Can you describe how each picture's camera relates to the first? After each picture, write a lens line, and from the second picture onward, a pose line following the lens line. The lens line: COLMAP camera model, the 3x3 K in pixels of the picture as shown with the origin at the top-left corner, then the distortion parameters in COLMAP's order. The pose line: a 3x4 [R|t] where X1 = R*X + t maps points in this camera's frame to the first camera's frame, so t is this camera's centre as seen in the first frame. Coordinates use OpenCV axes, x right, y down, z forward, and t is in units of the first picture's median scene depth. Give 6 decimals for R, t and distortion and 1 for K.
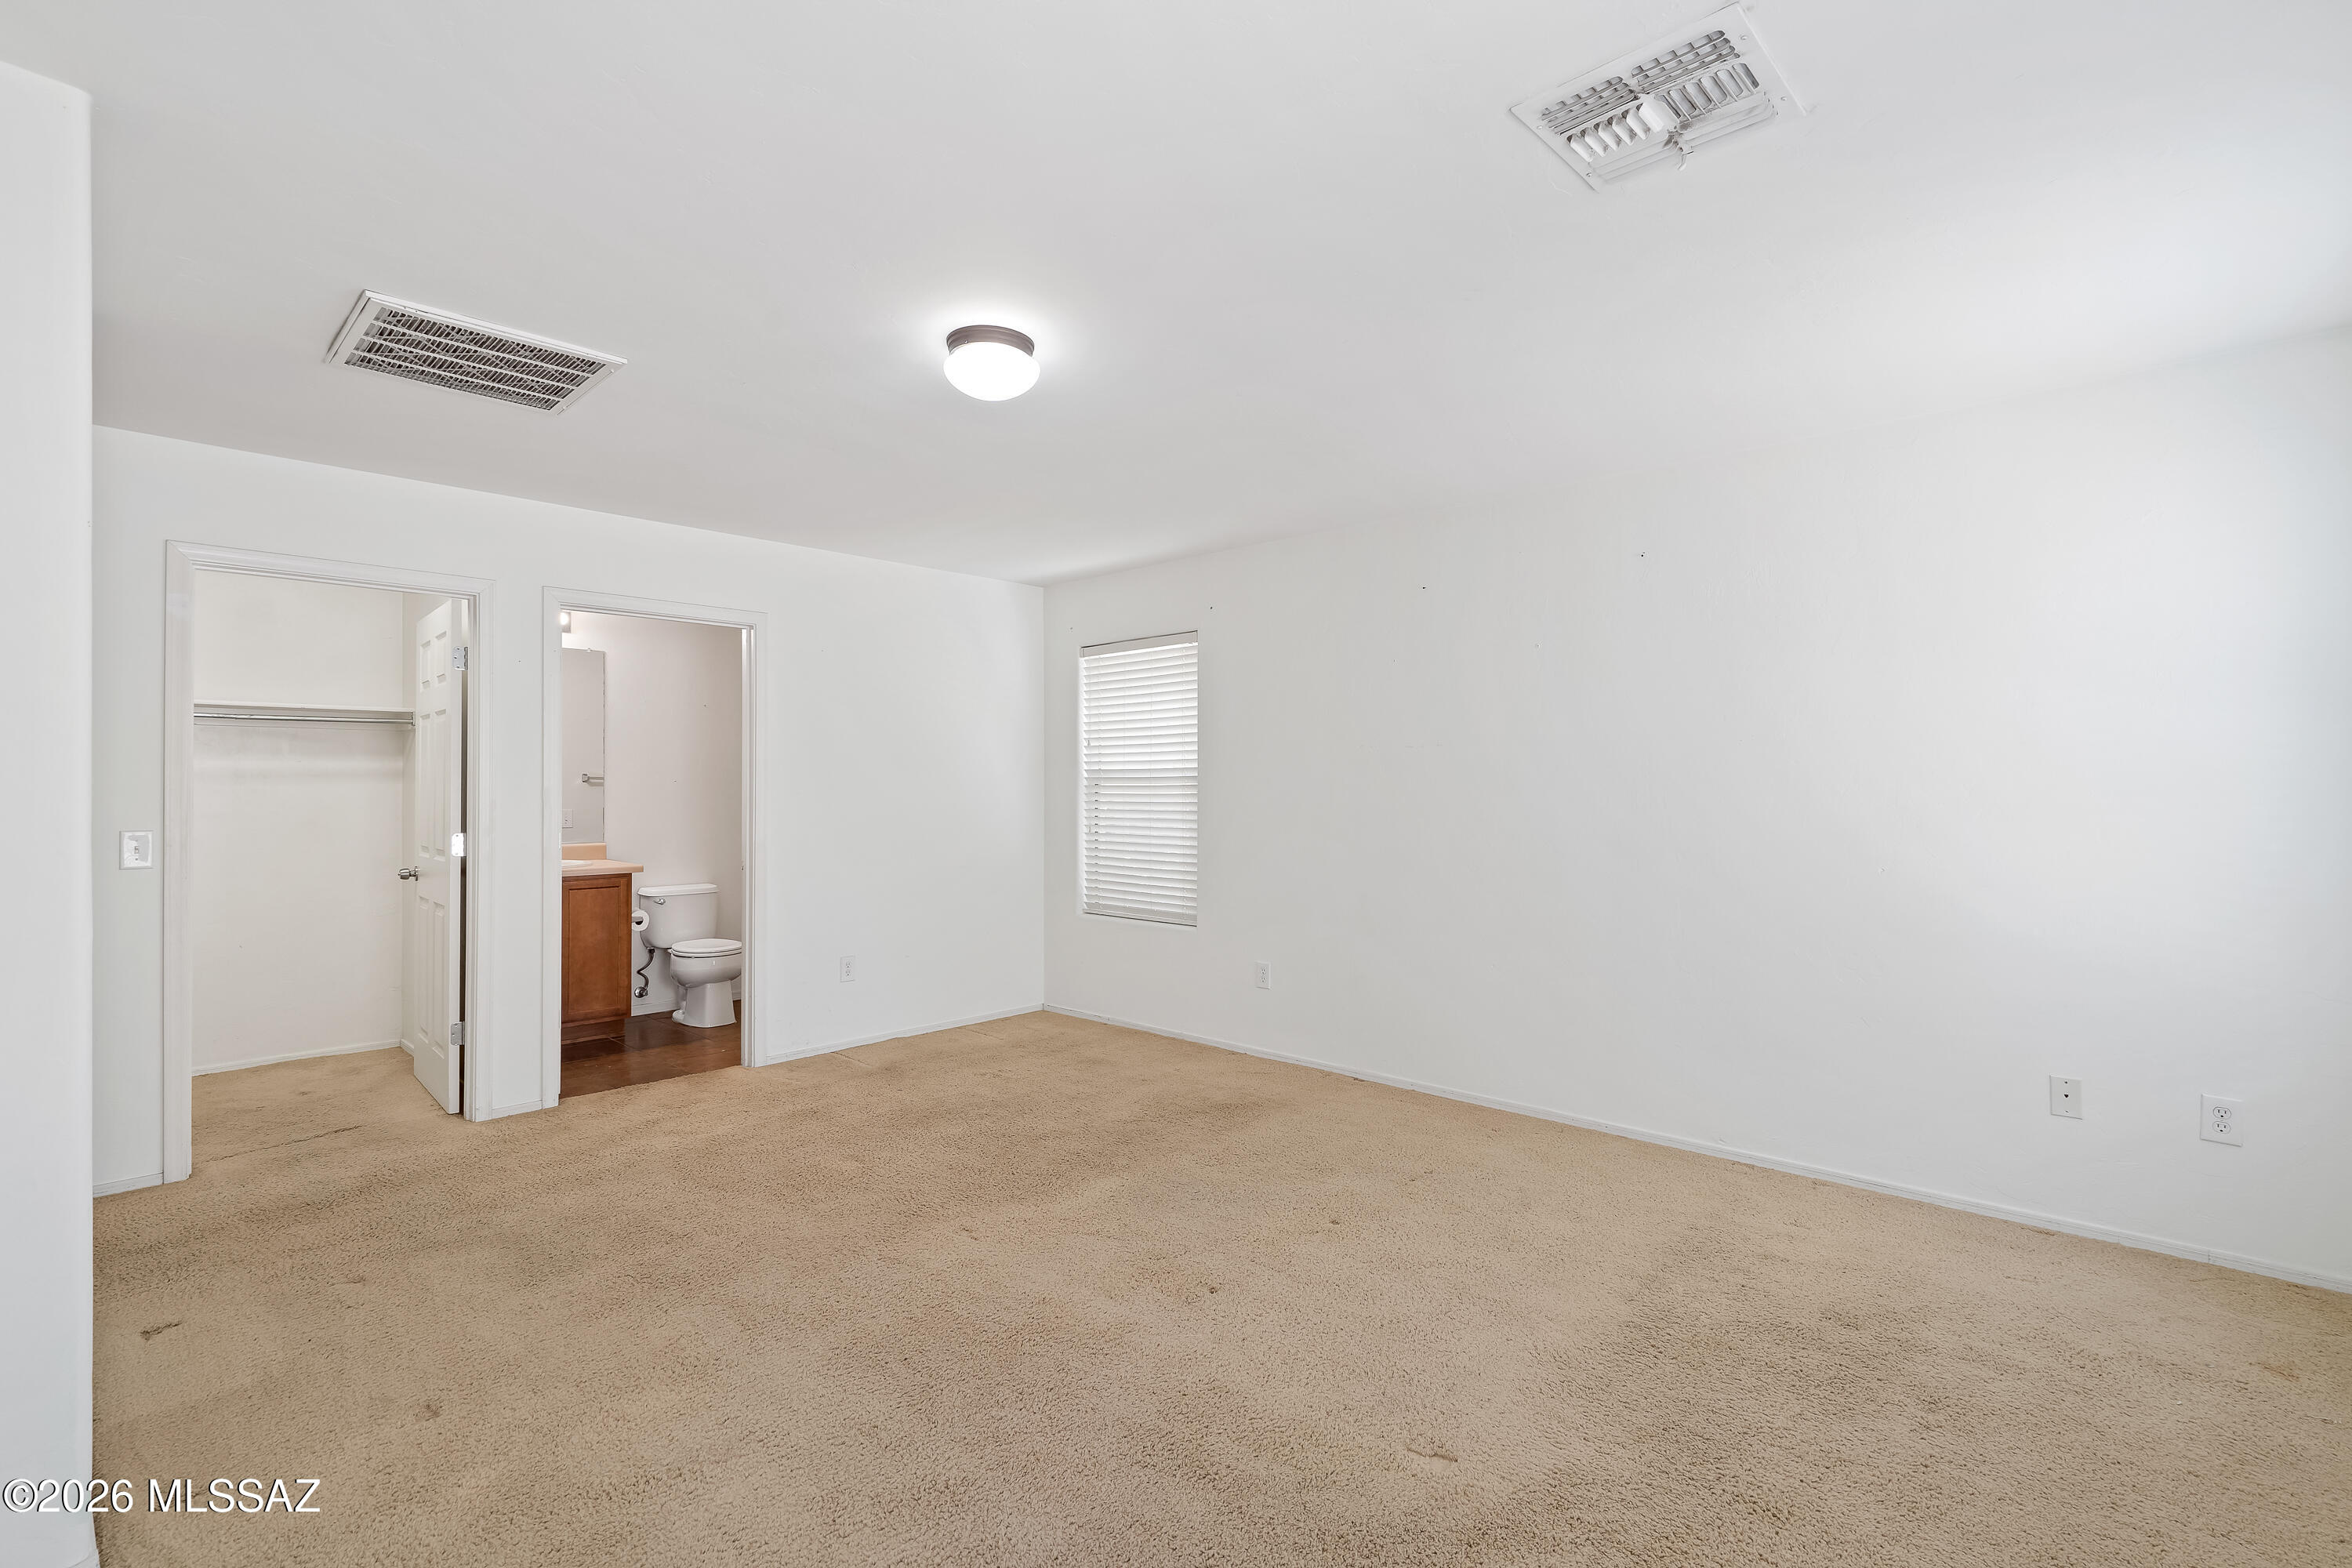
lens RADIAL K [[1082.9, 0, 1173.8], [0, 1082.9, 788.1], [0, 0, 1]] dist [-0.000251, 0.000264]
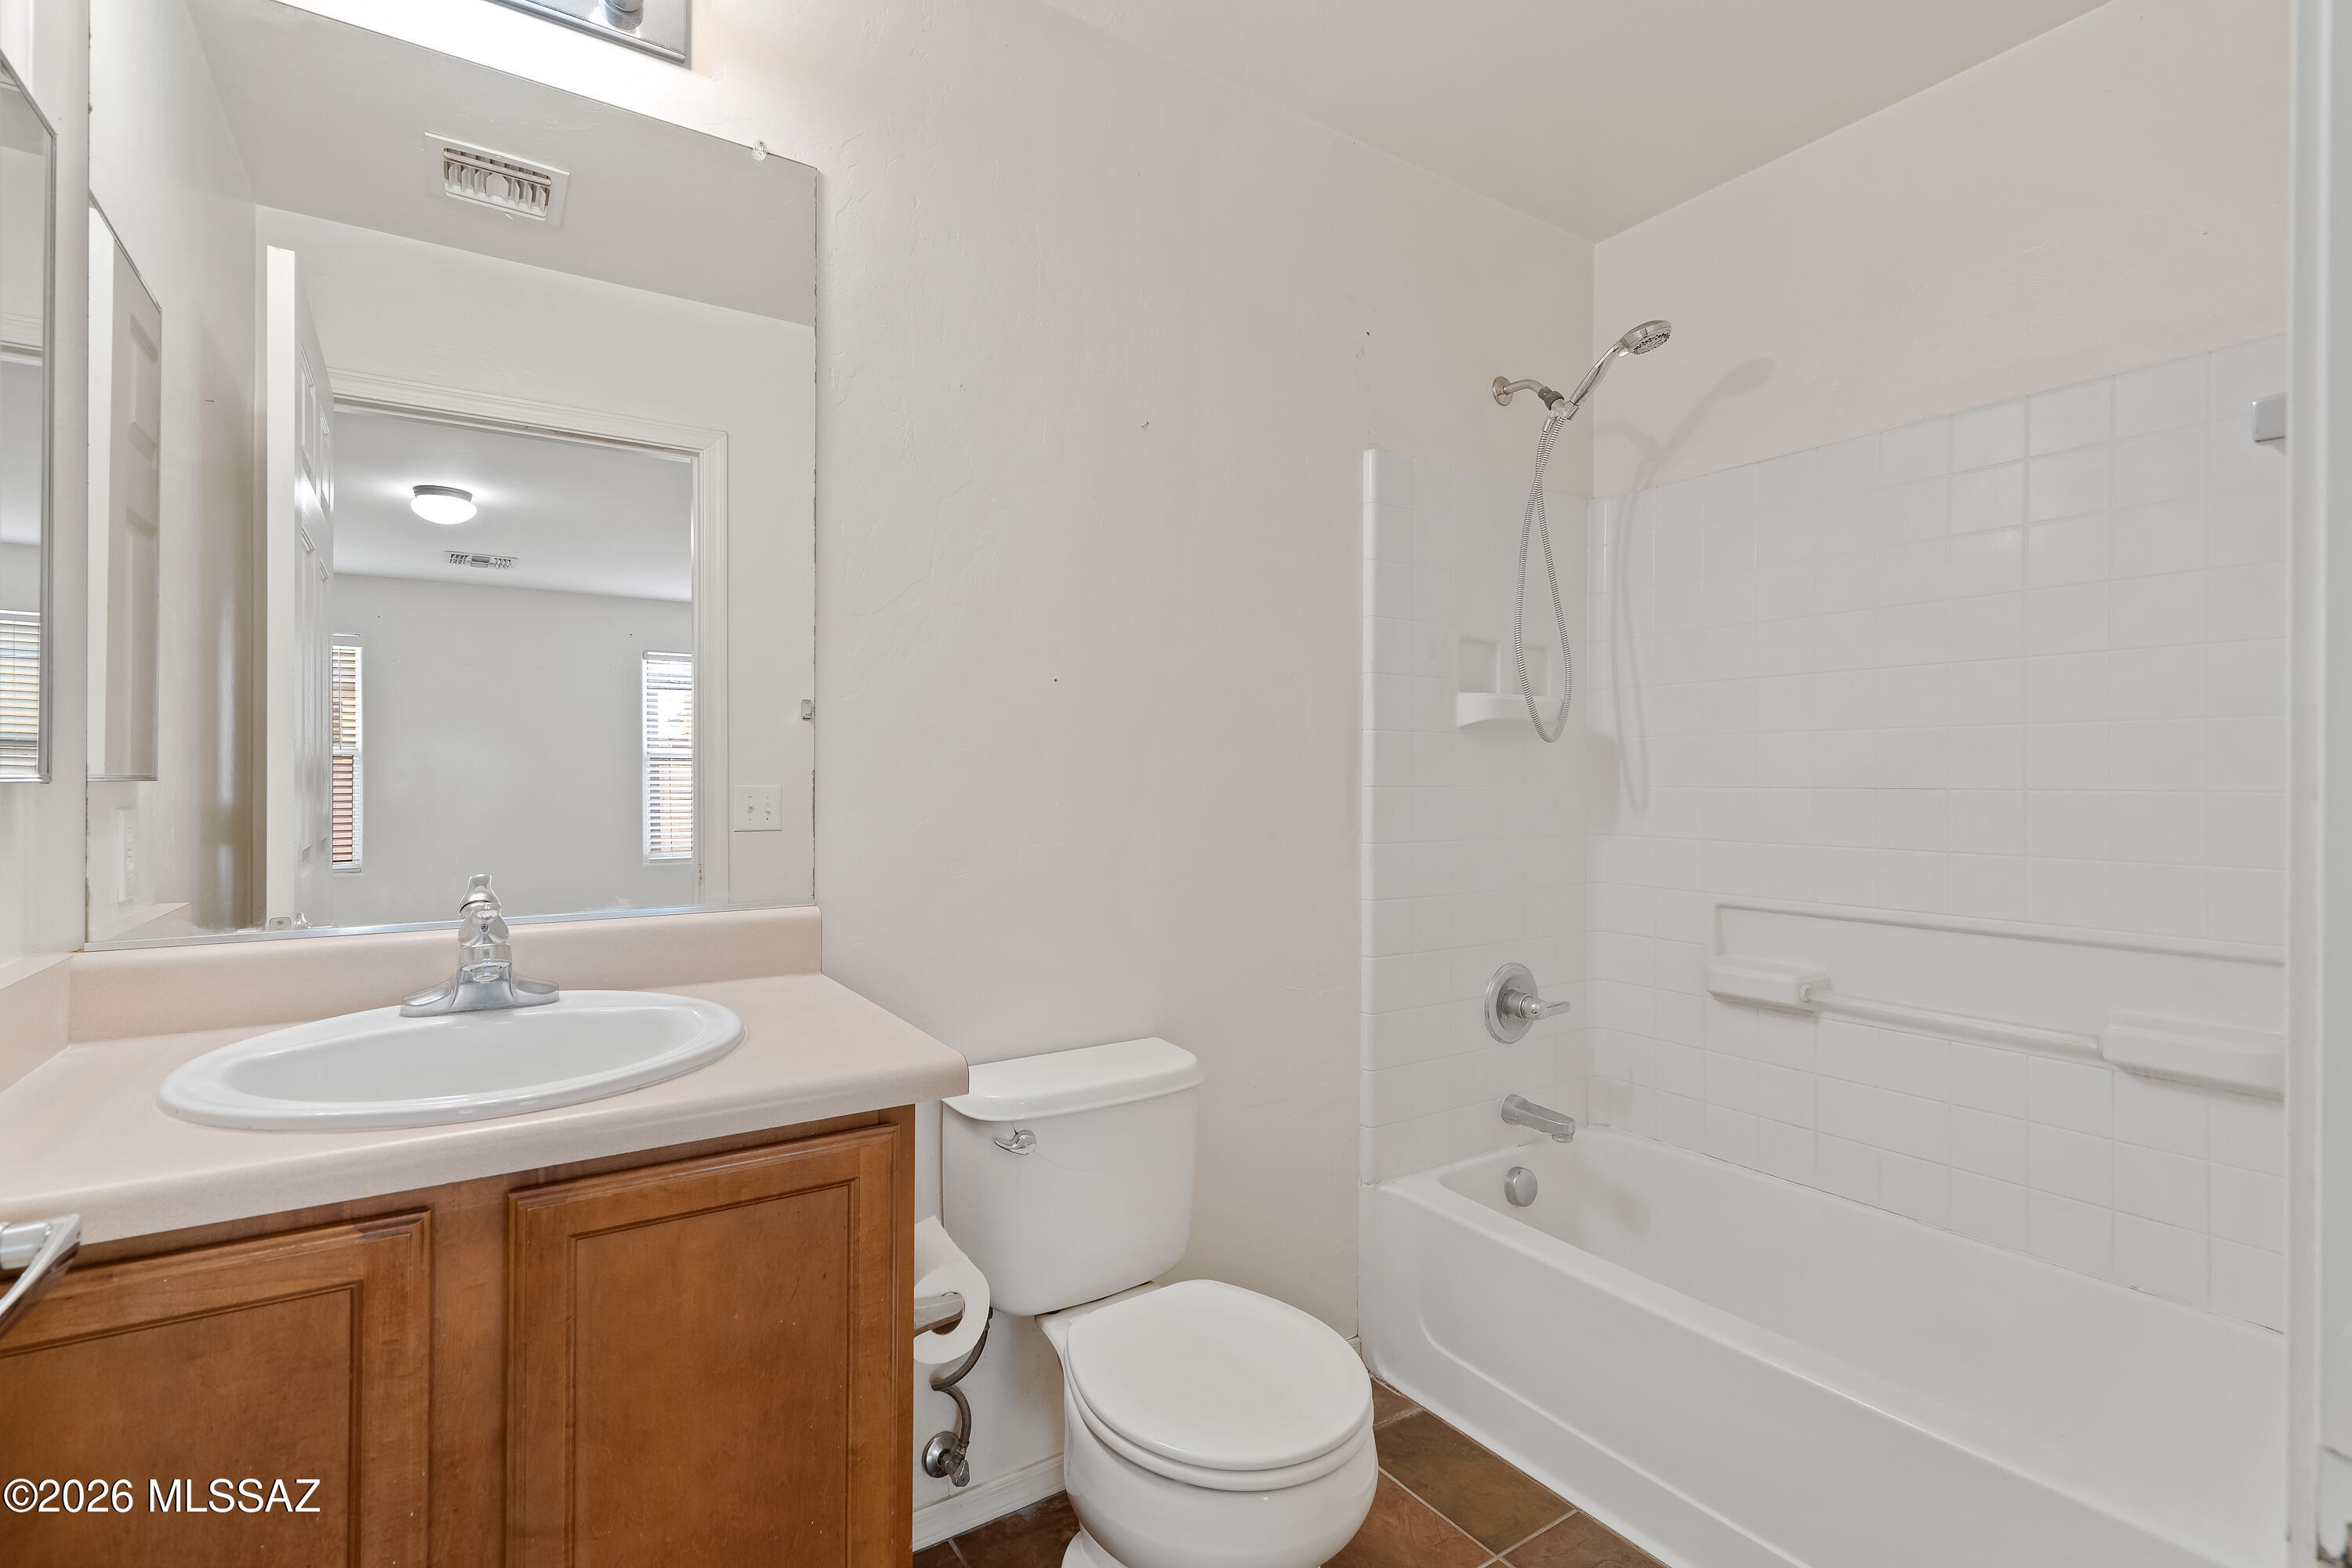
lens RADIAL K [[1082.9, 0, 1178.2], [0, 1082.9, 782.0], [0, 0, 1]] dist [-0.000251, 0.000264]
pose [[0.974130, 0.002456, -0.225975, -0.392168], [-0.002239, 0.999997, 0.001218, 0.020012], [0.225977, -0.000680, 0.974132, 0.784733]]
